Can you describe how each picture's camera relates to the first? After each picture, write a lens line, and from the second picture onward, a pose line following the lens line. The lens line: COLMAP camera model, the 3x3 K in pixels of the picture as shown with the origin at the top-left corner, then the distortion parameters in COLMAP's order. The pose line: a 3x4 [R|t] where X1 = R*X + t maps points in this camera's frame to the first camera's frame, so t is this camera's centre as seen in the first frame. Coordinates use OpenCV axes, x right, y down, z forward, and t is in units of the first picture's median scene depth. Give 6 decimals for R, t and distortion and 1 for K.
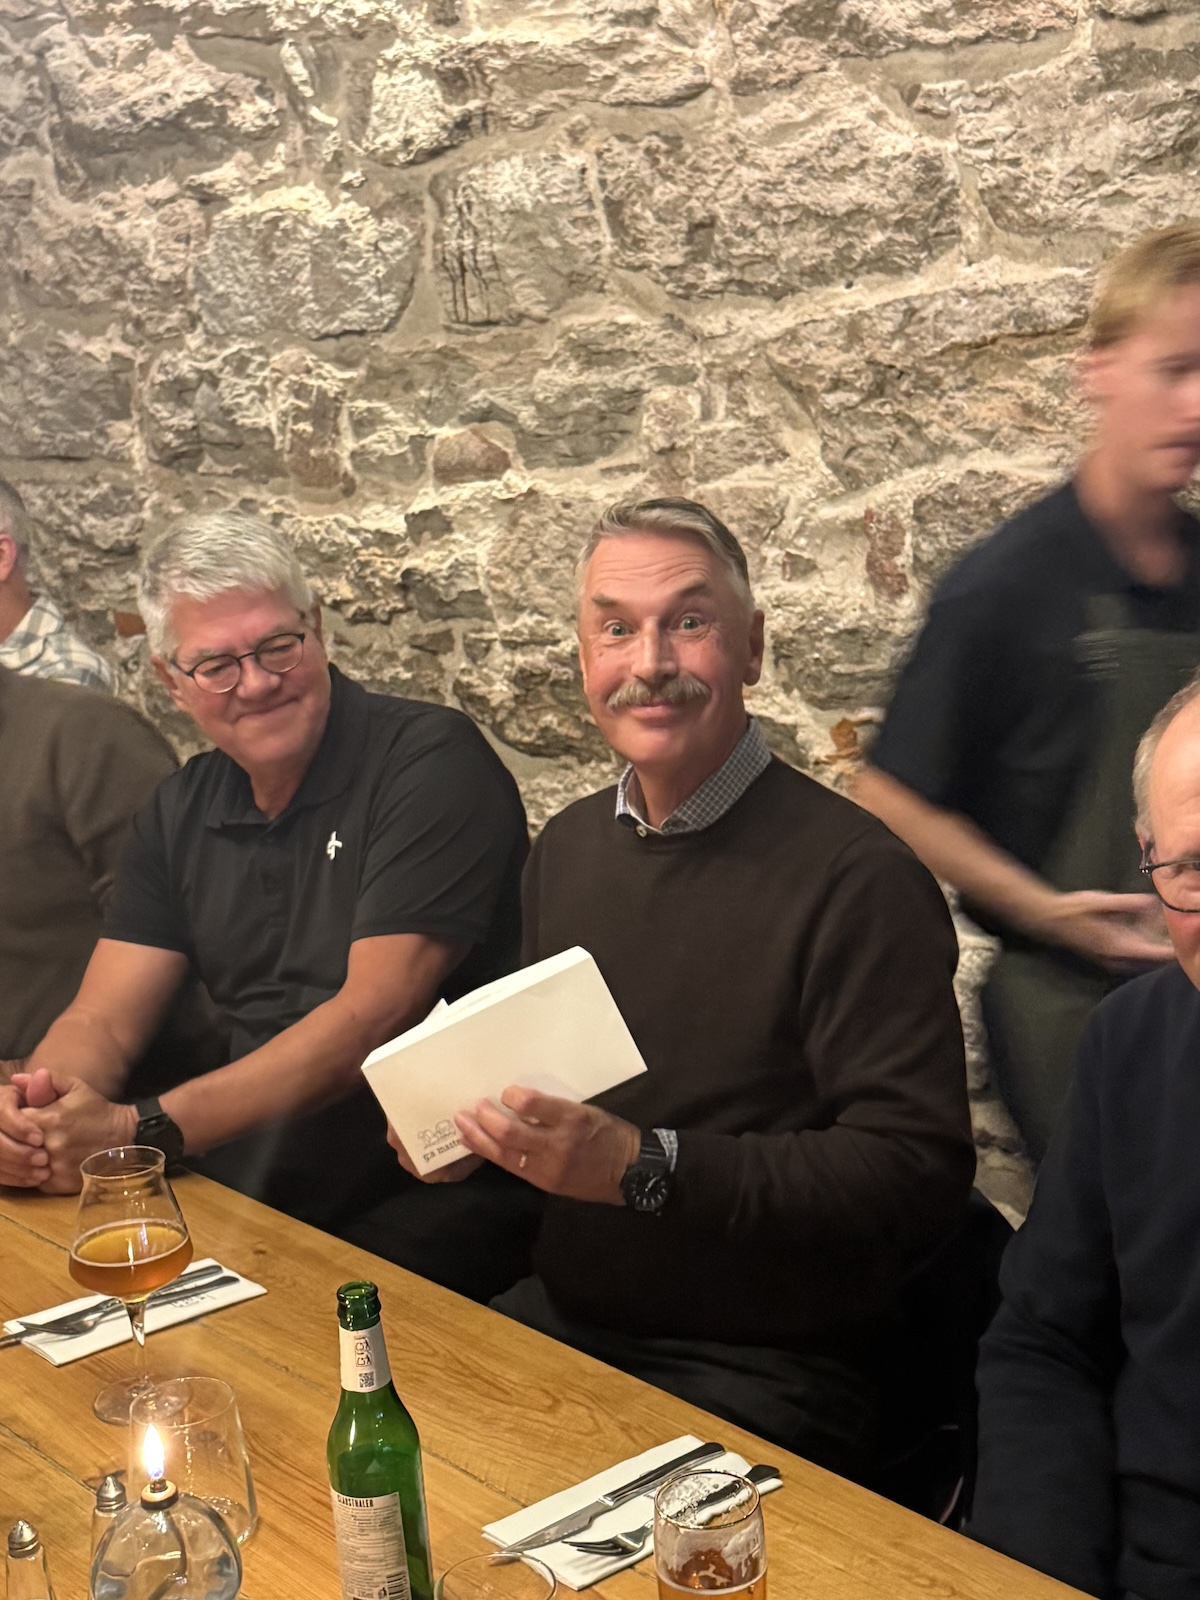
lens RADIAL K [[2221.9, 0, 600.0], [0, 2221.9, 800.0], [0, 0, 1]] dist [0.224174, -0.546936]
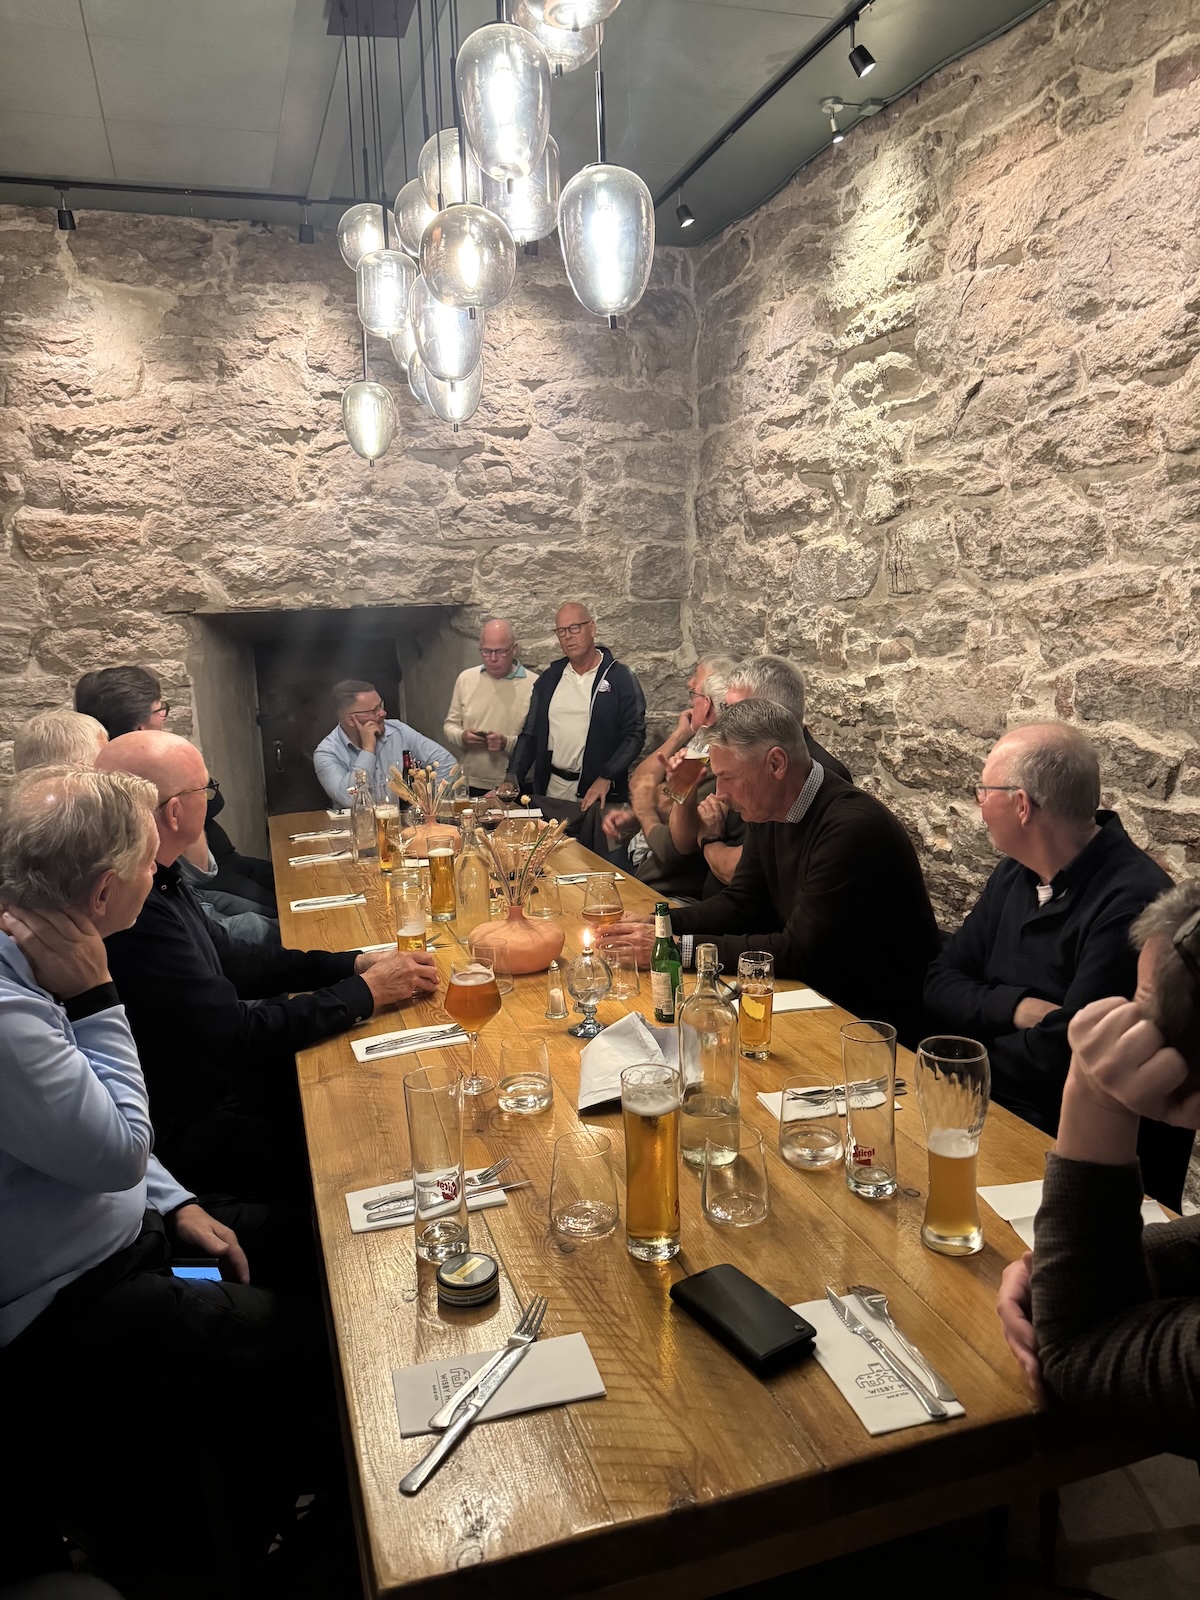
lens RADIAL K [[1115.7, 0, 613.6], [0, 1115.7, 801.4], [0, 0, 1]] dist [0.193407, -0.420817]
pose [[0.915740, 0.078651, -0.393997, 0.138493], [-0.092927, 0.995523, -0.017254, 0.039110], [0.390876, 0.052413, 0.918950, -0.134067]]
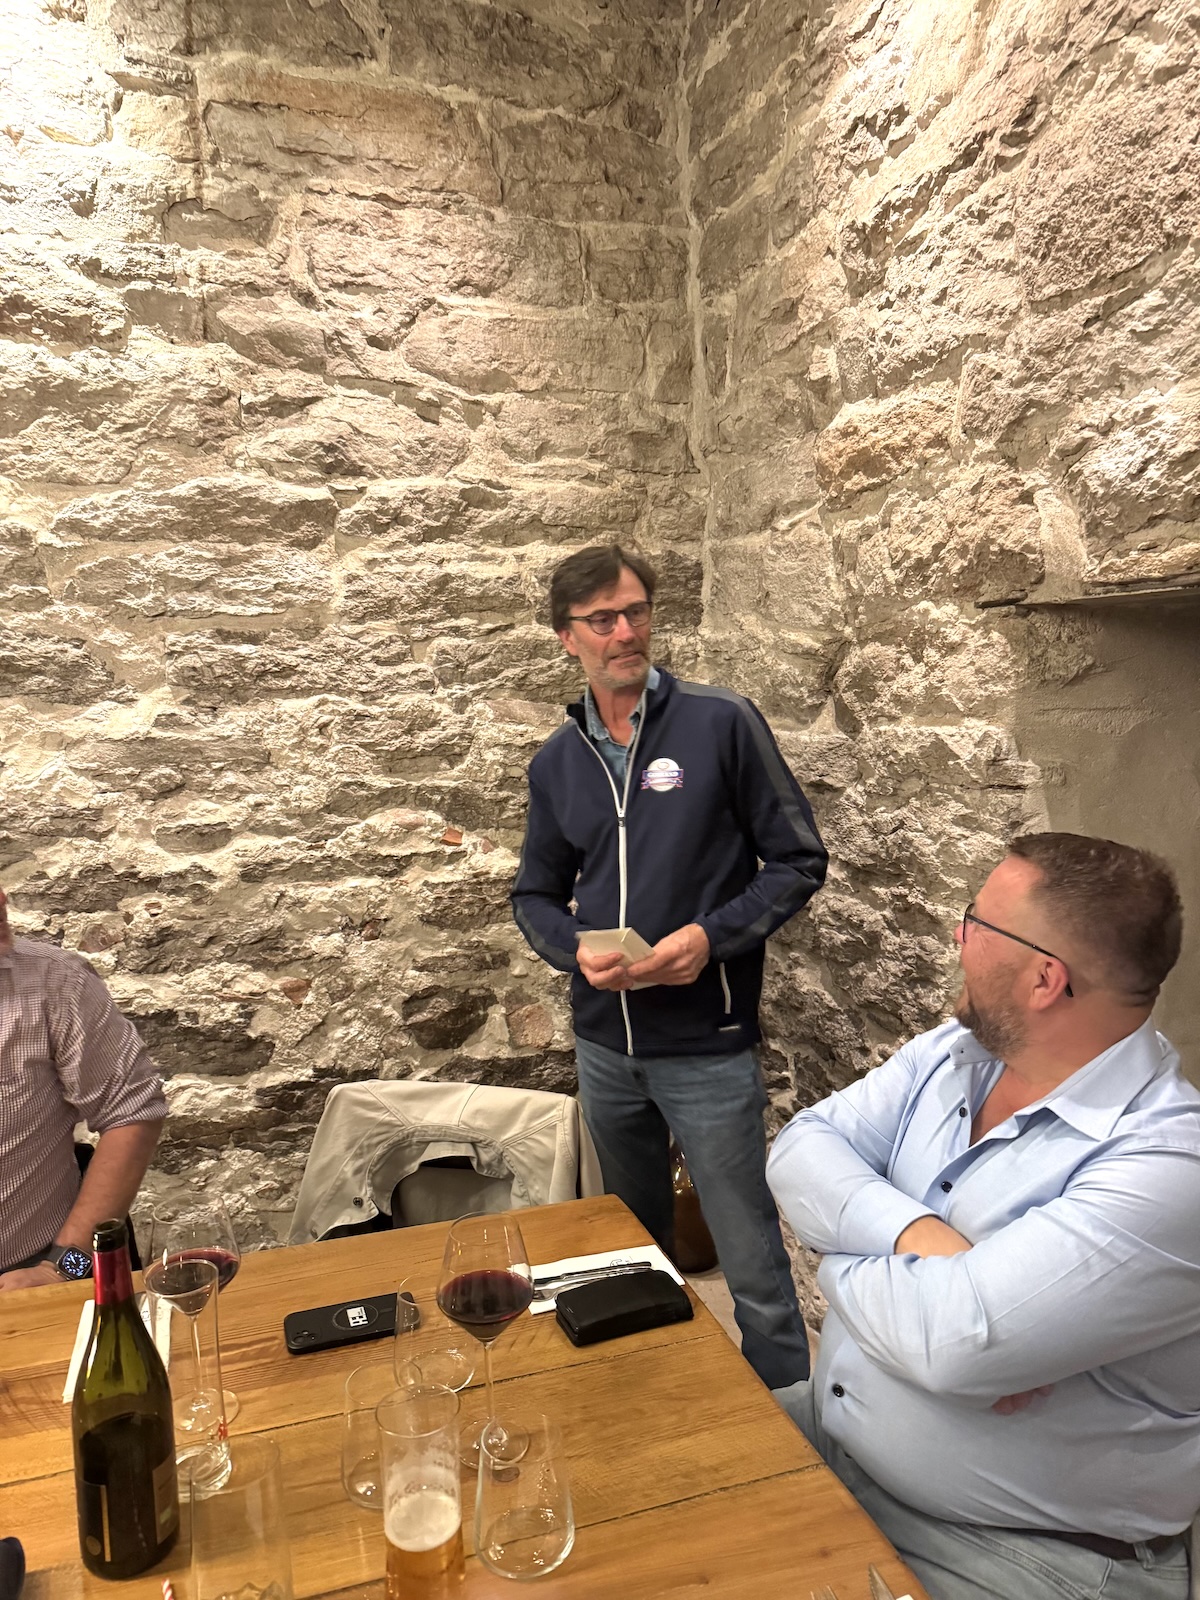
lens RADIAL K [[1124.3, 0, 589.0], [0, 1124.3, 808.7], [0, 0, 1]] dist [0.072157, -0.123910]
pose [[-0.400739, 0.165639, -0.901095, -0.290946], [-0.158083, 0.956270, 0.246085, -0.159088], [0.902451, 0.241063, -0.357030, 0.888718]]
